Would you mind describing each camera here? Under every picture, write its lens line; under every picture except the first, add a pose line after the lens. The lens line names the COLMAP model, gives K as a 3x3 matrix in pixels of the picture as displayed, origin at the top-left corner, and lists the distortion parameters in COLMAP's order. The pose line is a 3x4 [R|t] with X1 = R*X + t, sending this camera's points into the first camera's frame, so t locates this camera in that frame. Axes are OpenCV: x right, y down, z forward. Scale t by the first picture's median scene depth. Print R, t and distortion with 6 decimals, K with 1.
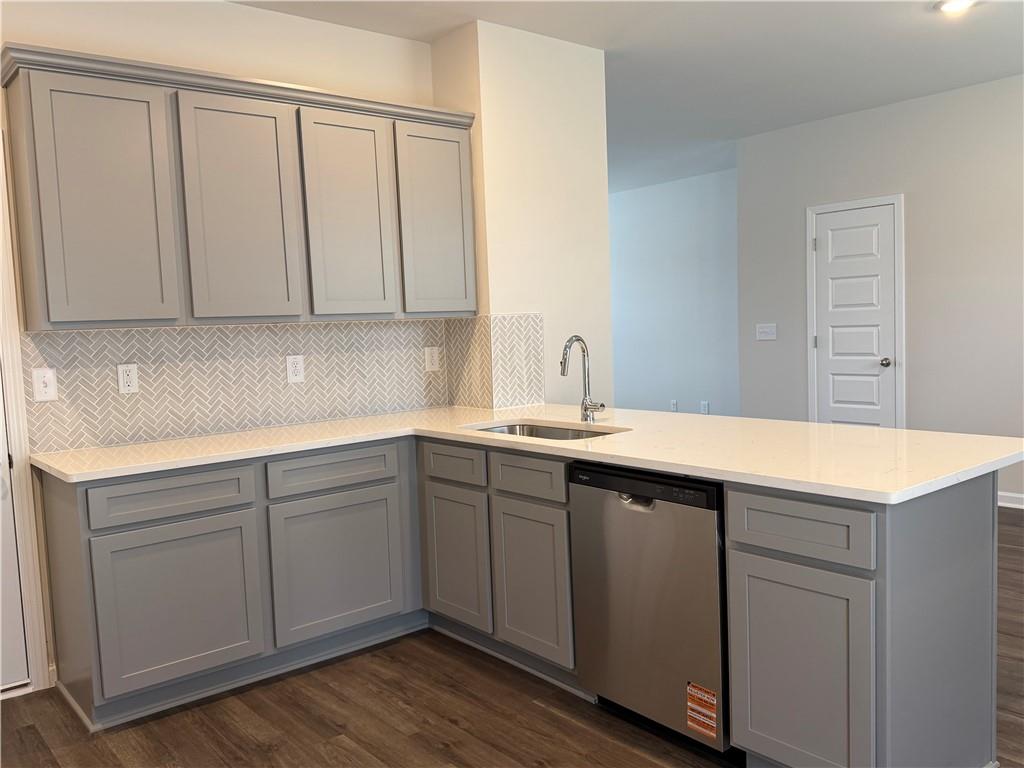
lens RADIAL K [[827.5, 0, 511.2], [0, 827.5, 381.2], [0, 0, 1]] dist [-0.014945, -0.012399]
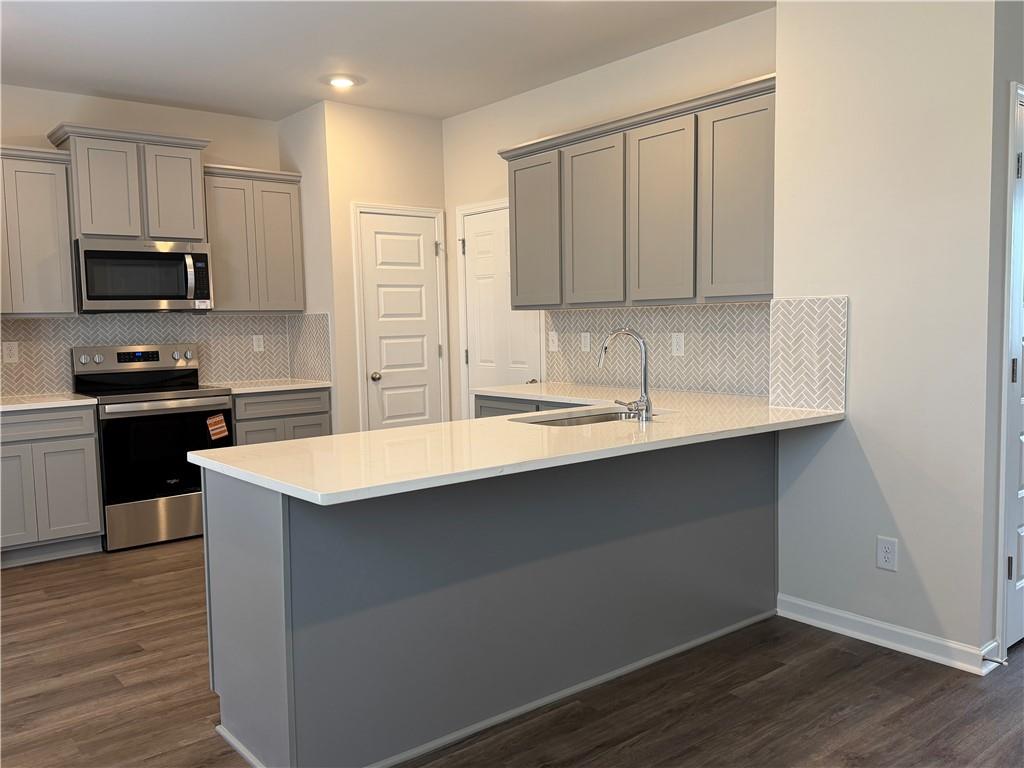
lens RADIAL K [[827.5, 0, 511.2], [0, 827.5, 389.4], [0, 0, 1]] dist [-0.014945, -0.012399]
pose [[-0.018724, 0.124621, -0.992028, 0.882296], [-0.043644, 0.991154, 0.125335, -0.084775], [0.998872, 0.045643, -0.013120, 0.750165]]
